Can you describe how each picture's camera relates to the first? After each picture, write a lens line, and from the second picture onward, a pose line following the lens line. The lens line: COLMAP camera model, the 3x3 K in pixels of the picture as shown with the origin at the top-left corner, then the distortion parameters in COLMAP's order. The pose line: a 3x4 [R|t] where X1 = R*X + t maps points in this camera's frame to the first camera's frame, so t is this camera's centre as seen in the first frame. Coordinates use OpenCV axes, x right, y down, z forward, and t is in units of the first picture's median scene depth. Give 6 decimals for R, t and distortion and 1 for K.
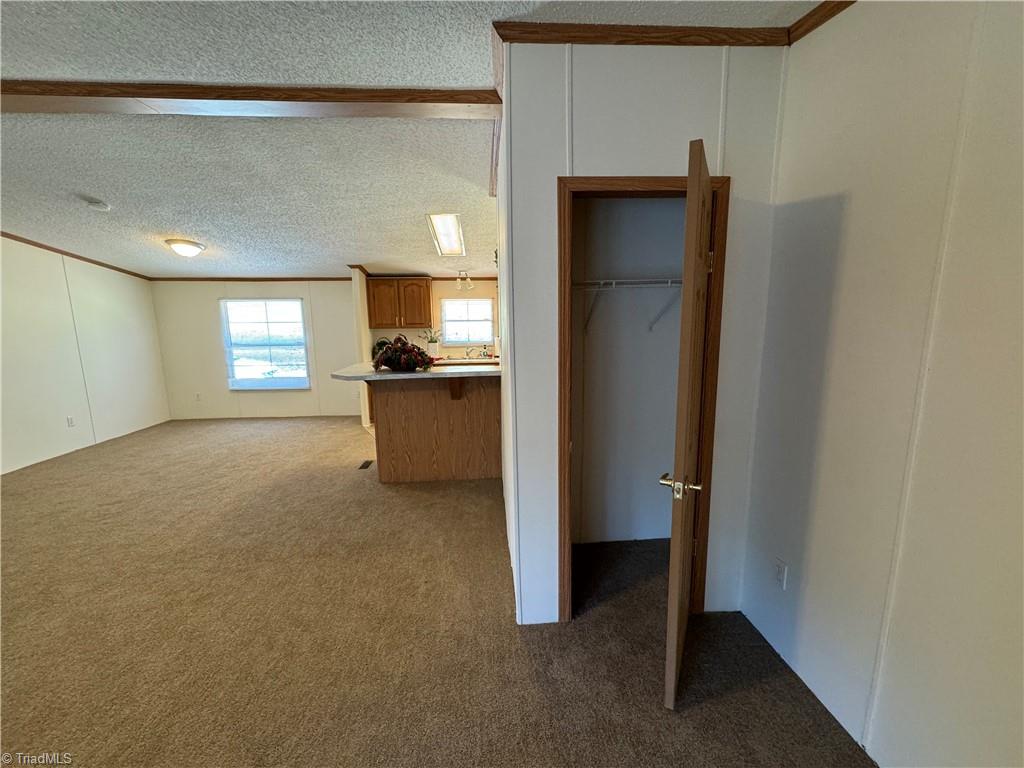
lens RADIAL K [[408.5, 0, 513.8], [0, 408.5, 384.4], [0, 0, 1]] dist [-0.001736, 0.000014]
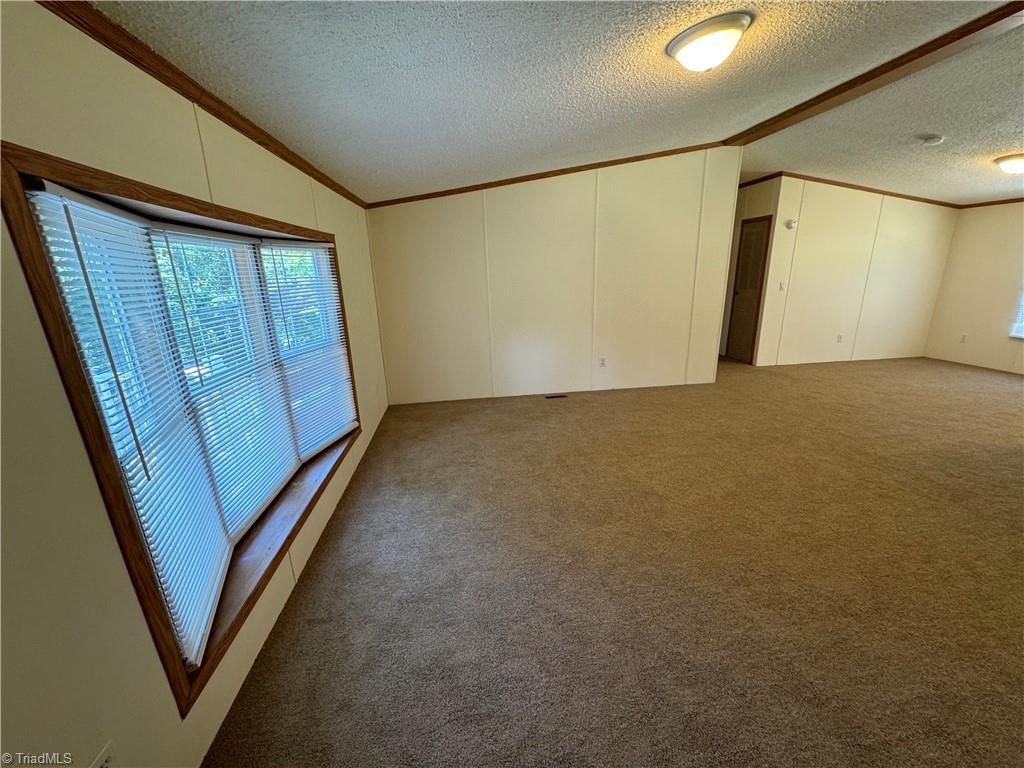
lens RADIAL K [[408.5, 0, 513.2], [0, 408.5, 387.3], [0, 0, 1]] dist [-0.001736, 0.000014]
pose [[0.057174, 0.281223, -0.957938, 0.125402], [-0.131307, 0.953290, 0.272022, 0.033136], [0.989692, 0.110231, 0.091430, -0.117445]]
